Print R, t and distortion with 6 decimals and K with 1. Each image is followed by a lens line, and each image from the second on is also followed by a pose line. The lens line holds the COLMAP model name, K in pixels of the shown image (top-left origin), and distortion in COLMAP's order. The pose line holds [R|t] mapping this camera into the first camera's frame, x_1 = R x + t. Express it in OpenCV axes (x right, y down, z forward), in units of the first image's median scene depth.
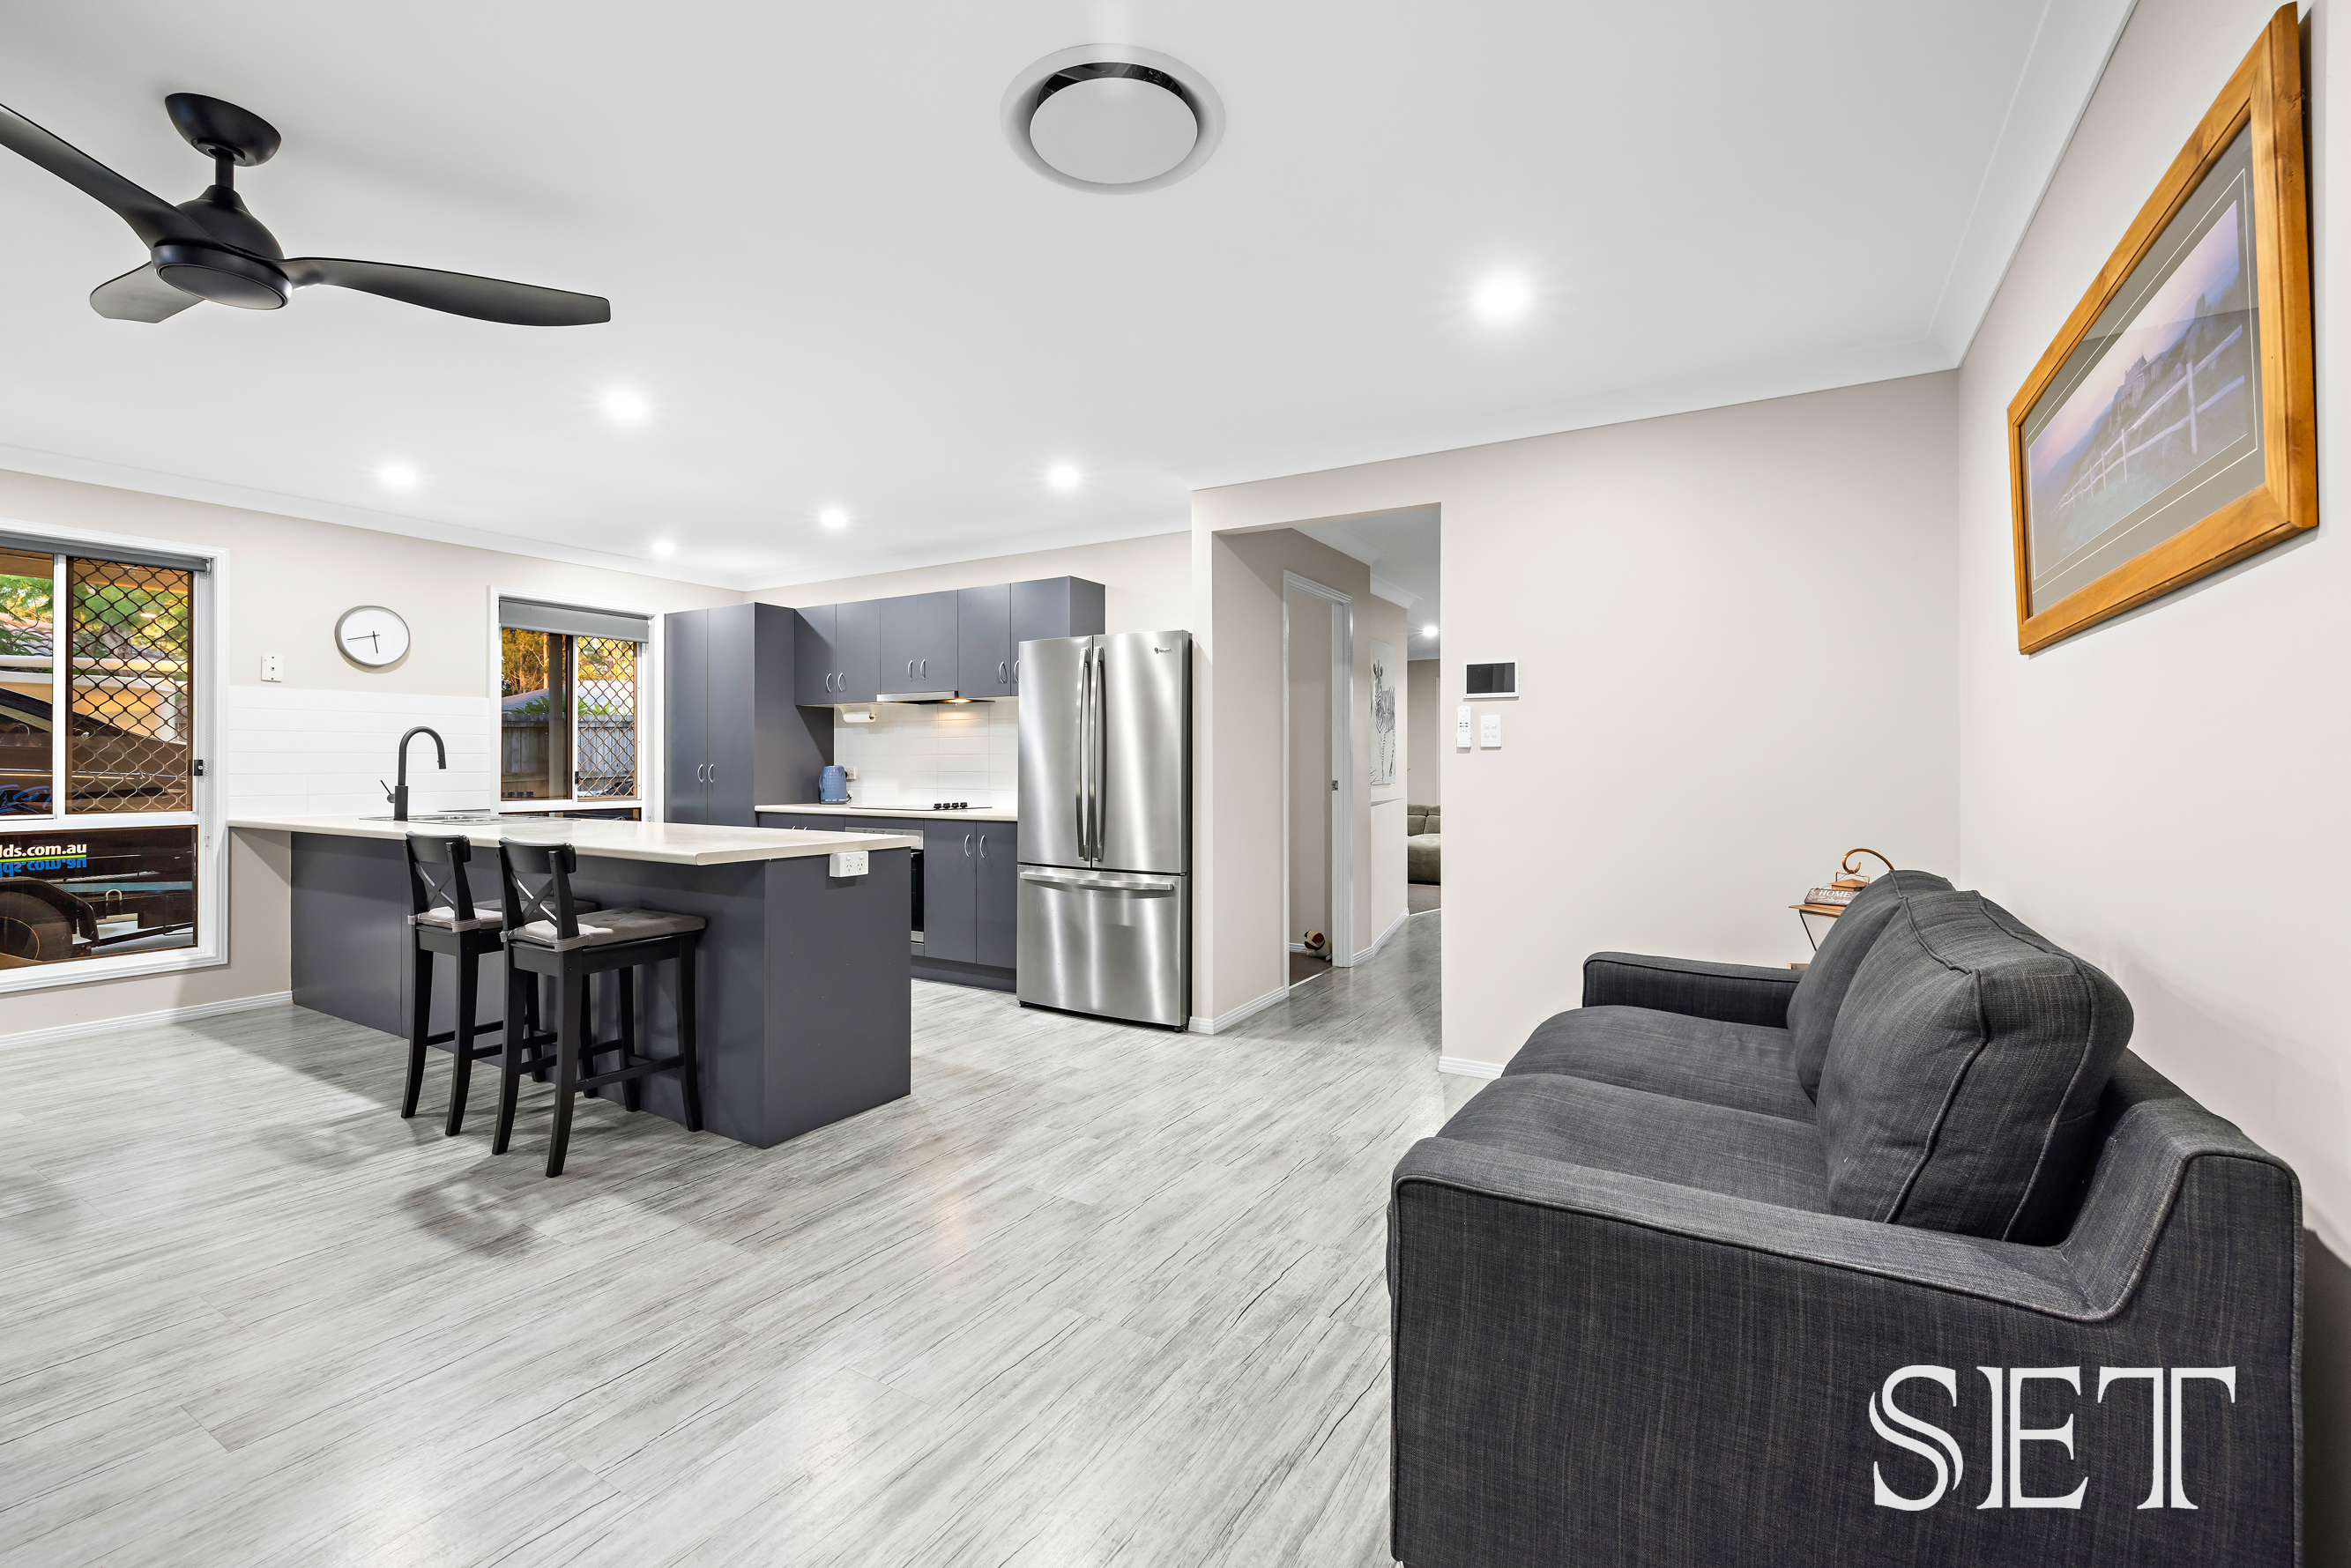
lens RADIAL K [[999.1, 0, 1178.0], [0, 999.1, 747.0], [0, 0, 1]] dist [0.001004, 0.000358]
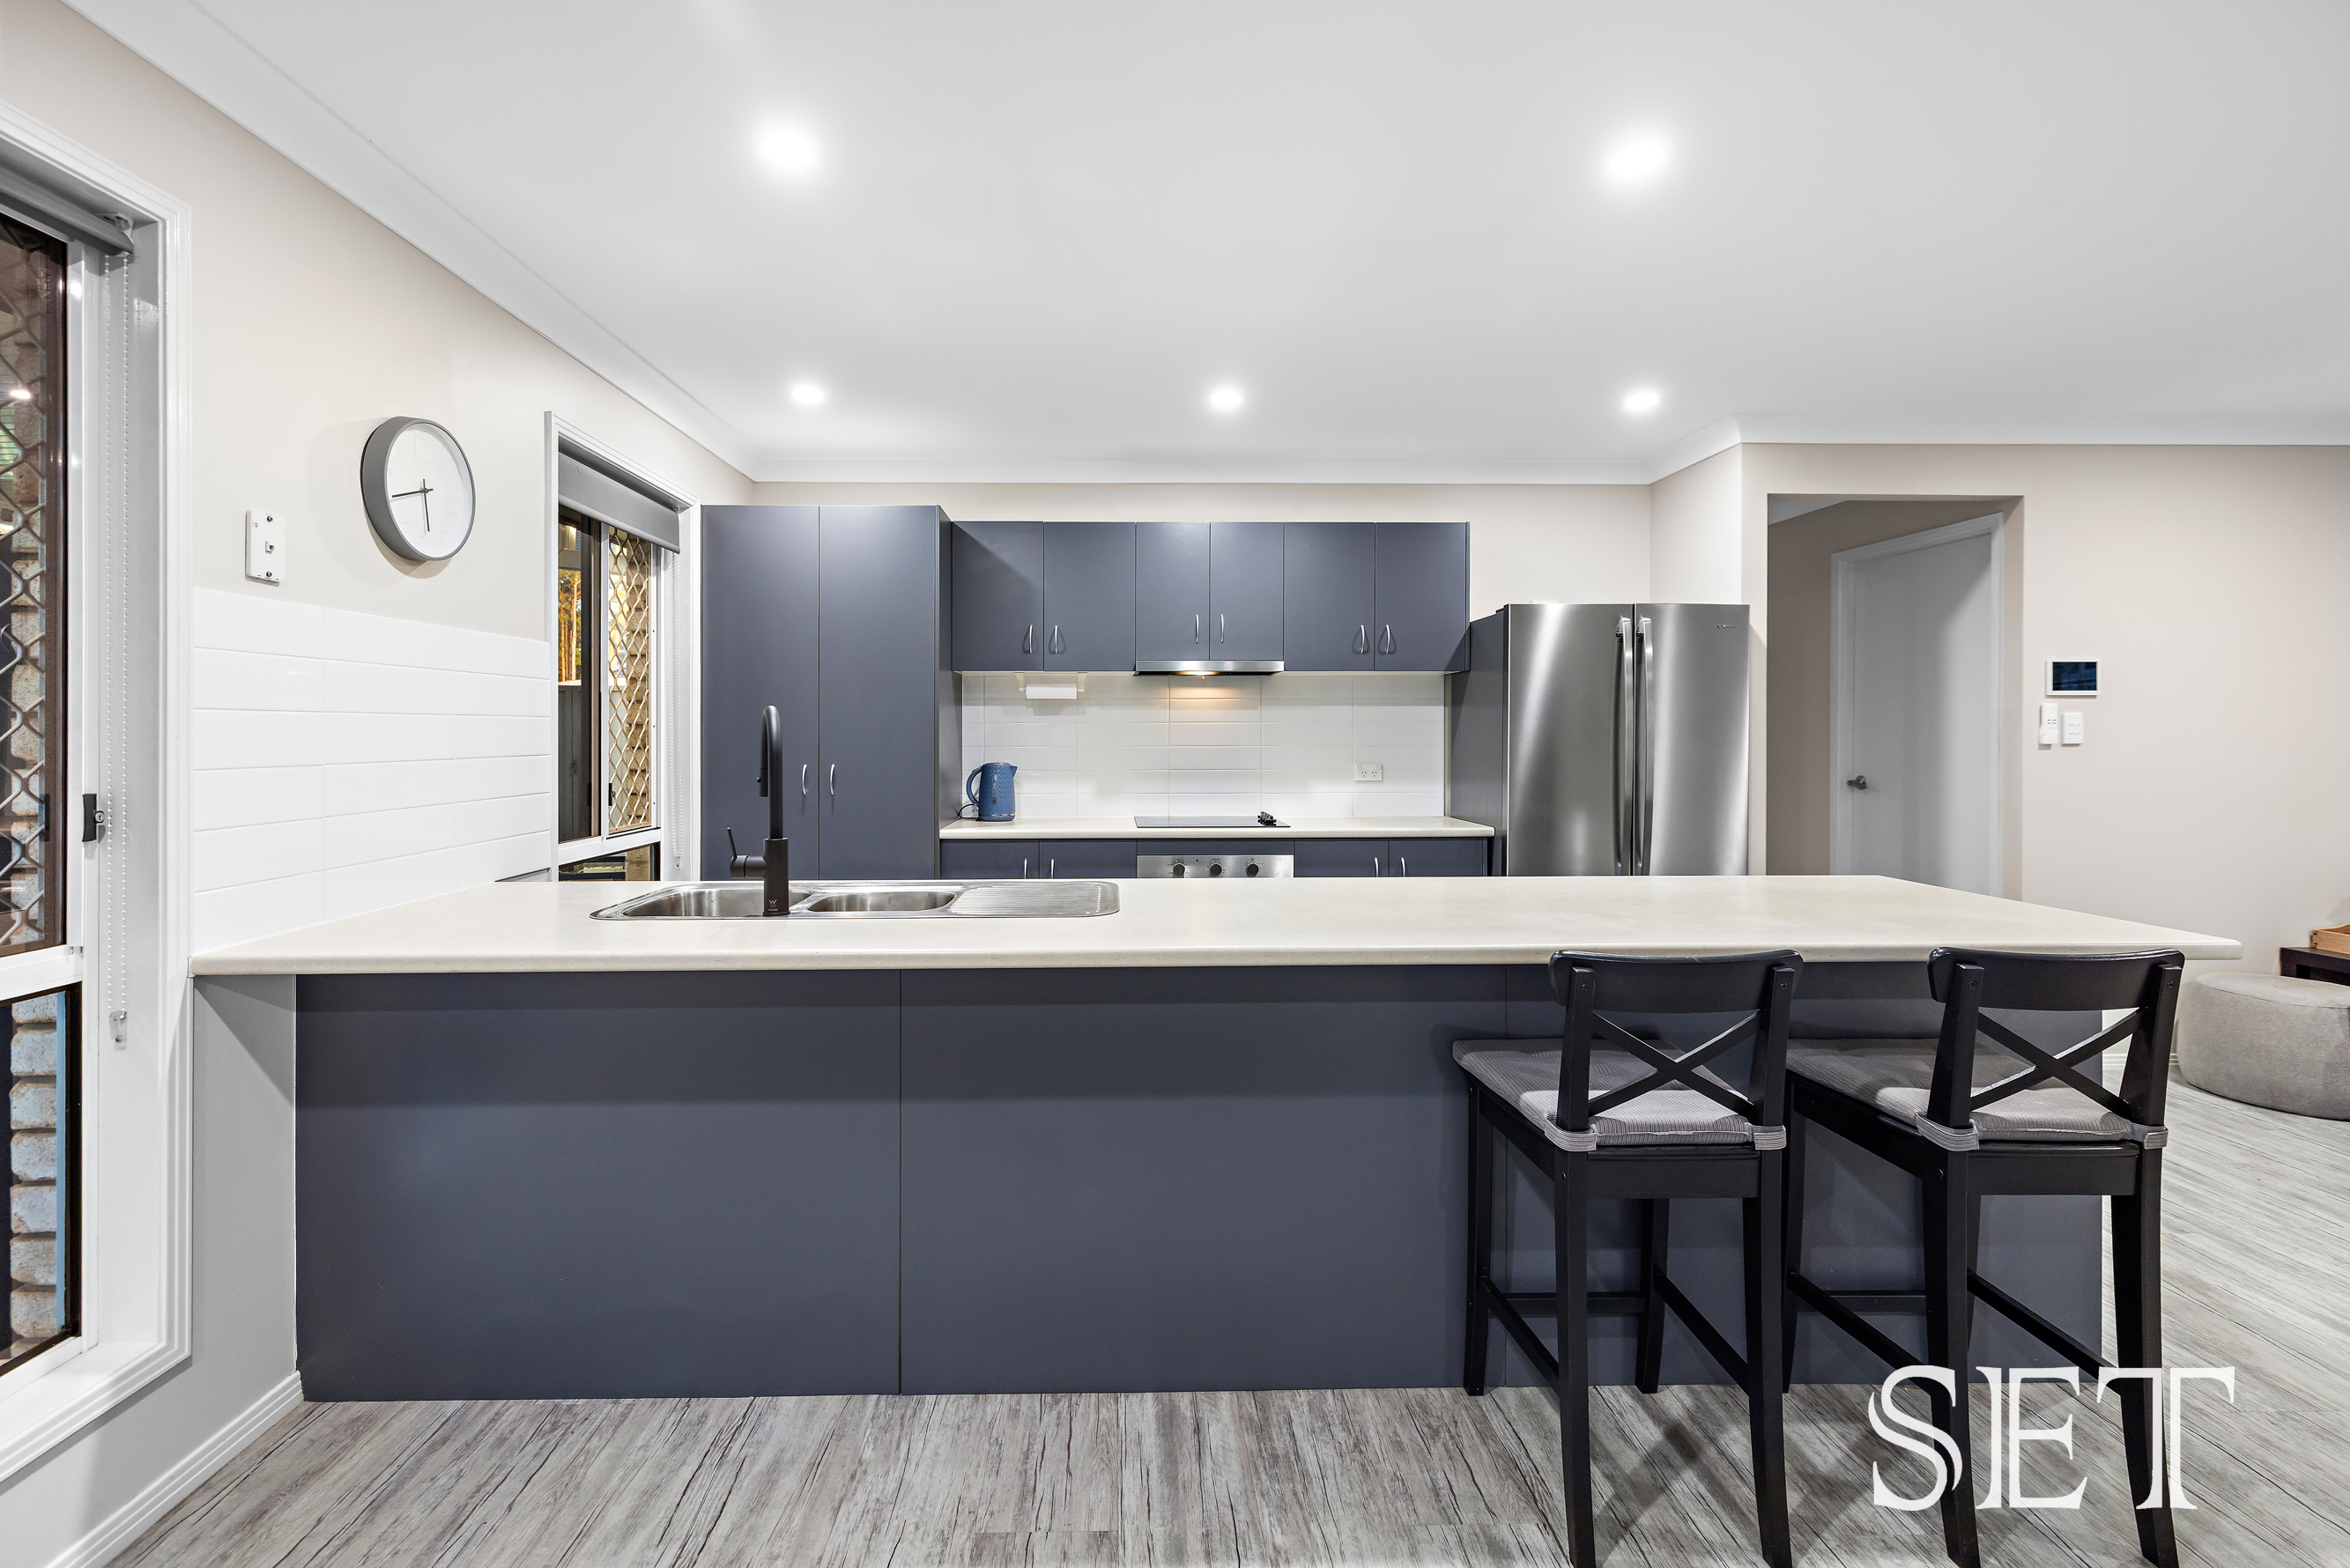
lens RADIAL K [[998.6, 0, 1177.5], [0, 998.6, 747.0], [0, 0, 1]] dist [0.001004, 0.000358]
pose [[0.853574, -0.008980, 0.520895, -0.796169], [-0.006431, 0.999594, 0.027770, -0.015418], [-0.520932, -0.027054, 0.853169, 0.486392]]
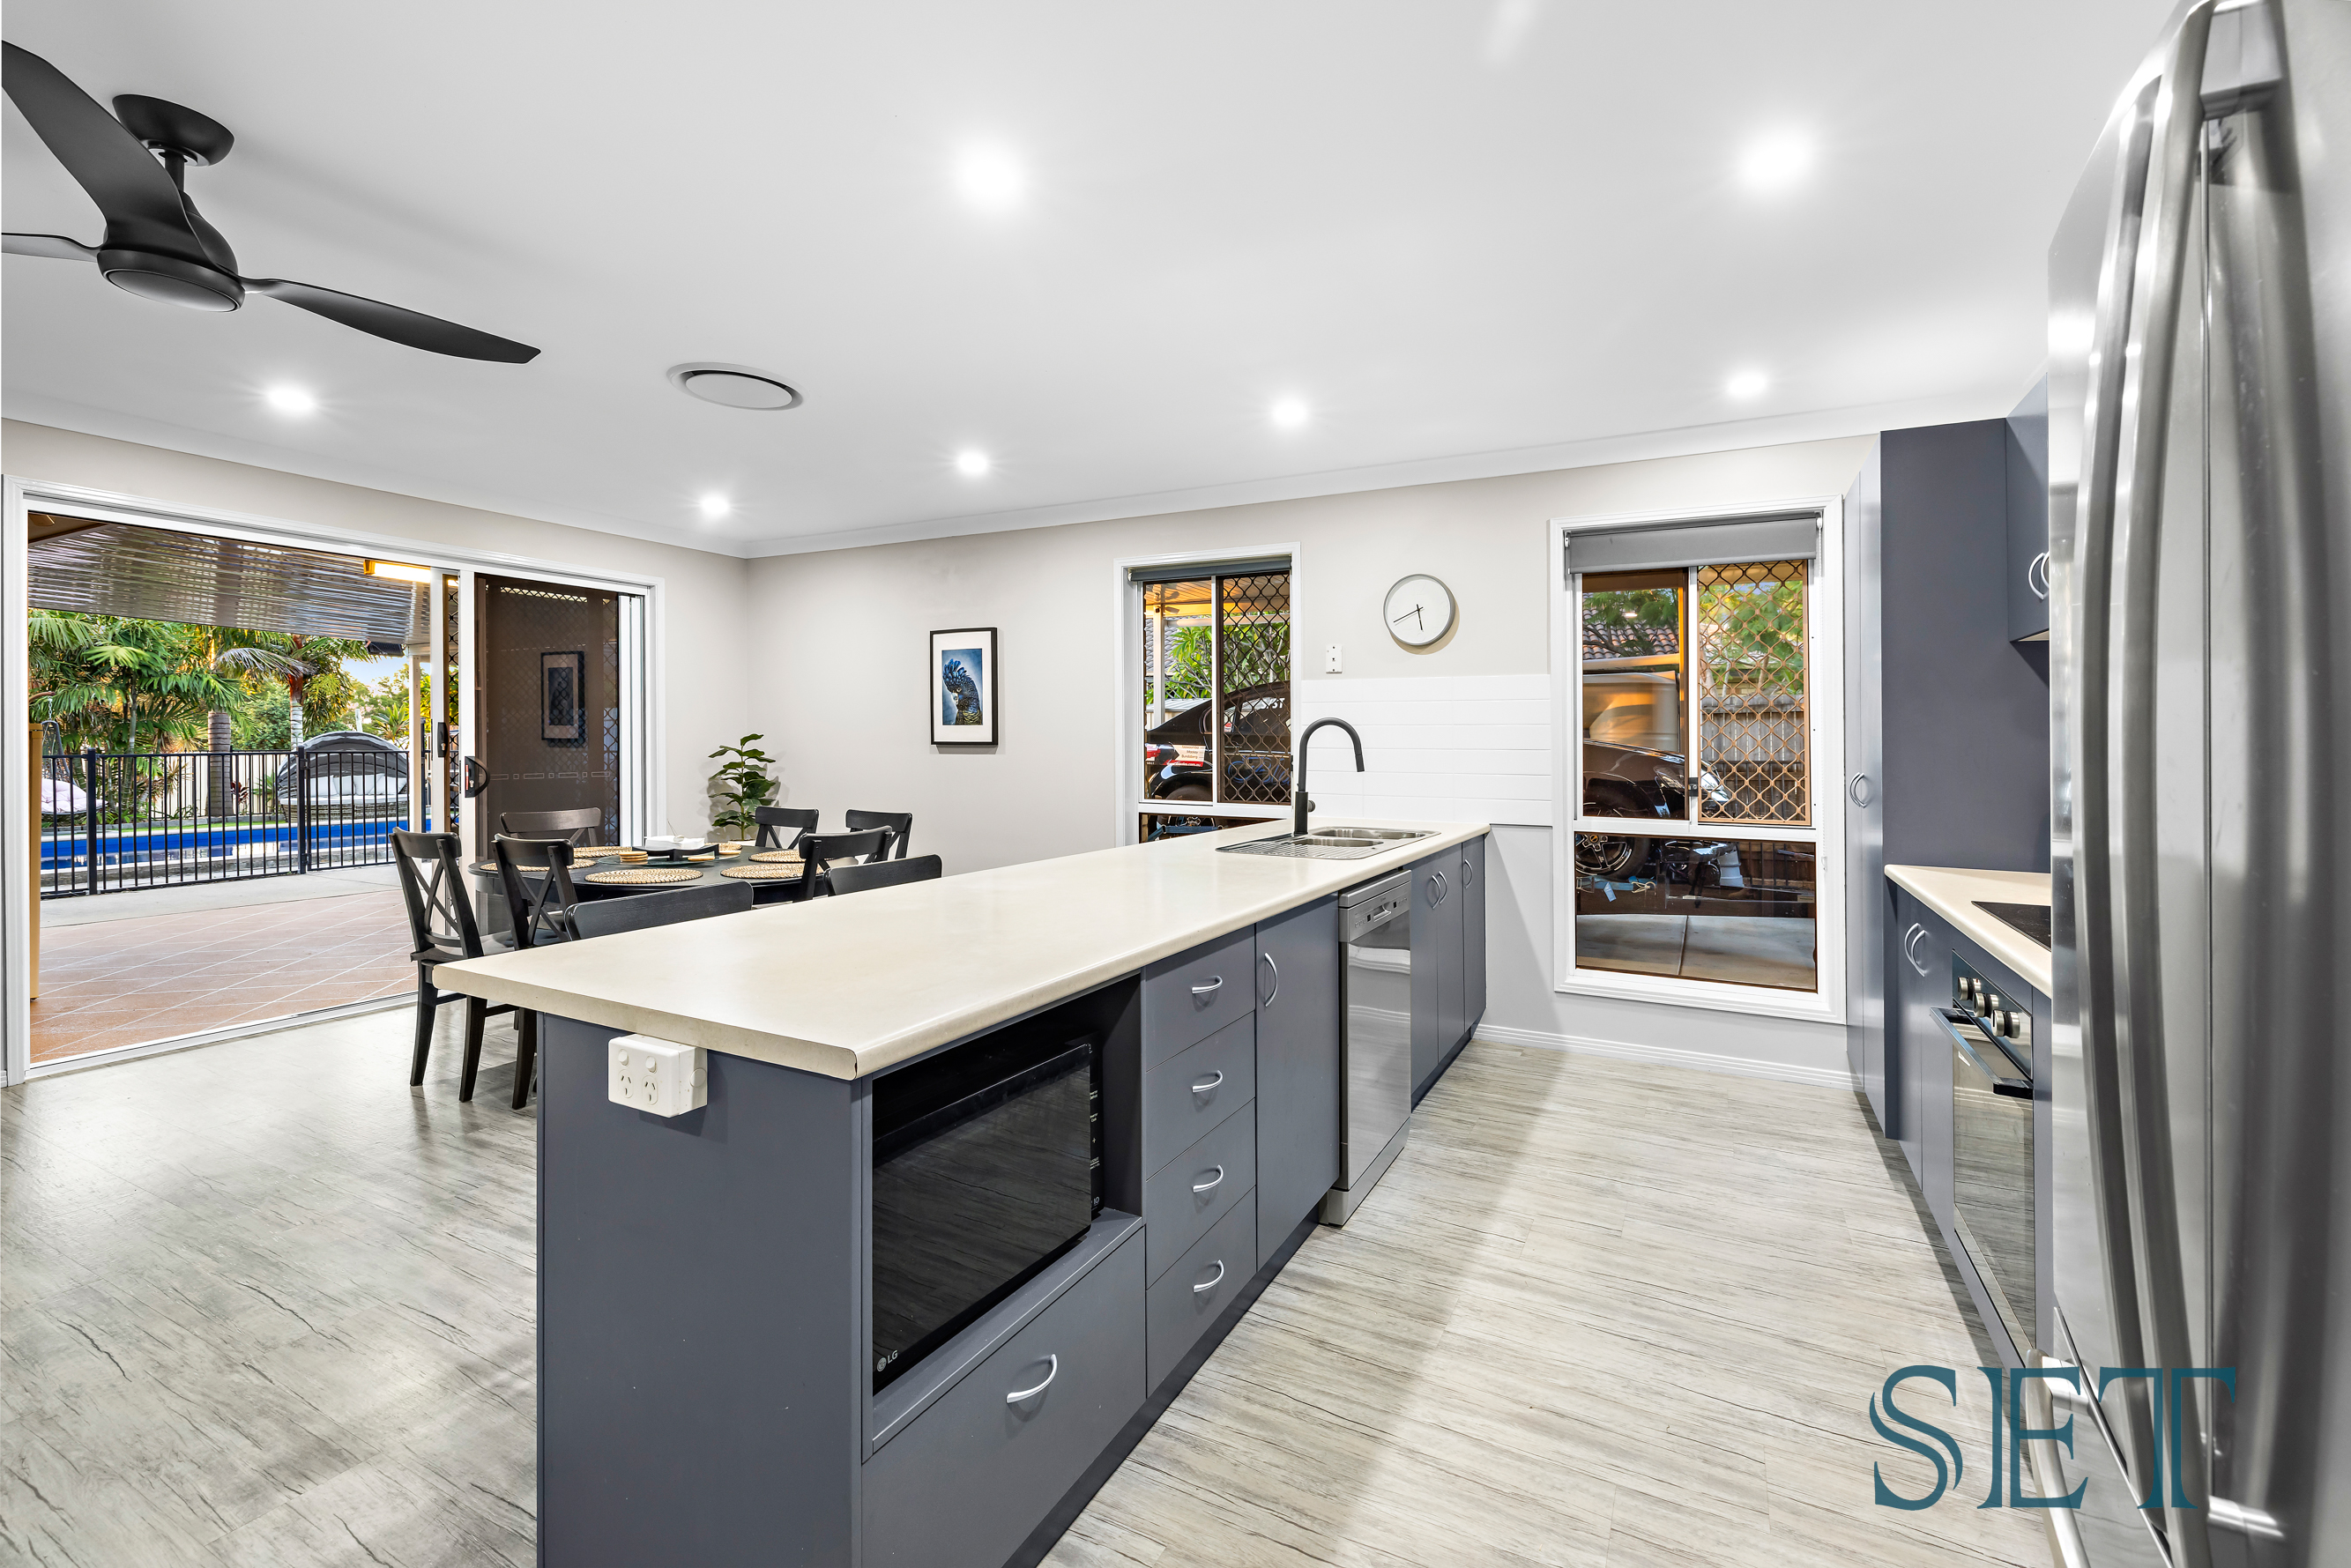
lens RADIAL K [[1015.9, 0, 1181.5], [0, 1015.9, 730.0], [0, 0, 1]] dist [0.001153, 0.000261]
pose [[0.055051, -0.007564, -0.998455, 0.045524], [0.013396, 0.999887, -0.006836, -0.006908], [0.998394, -0.012999, 0.055146, 0.796618]]
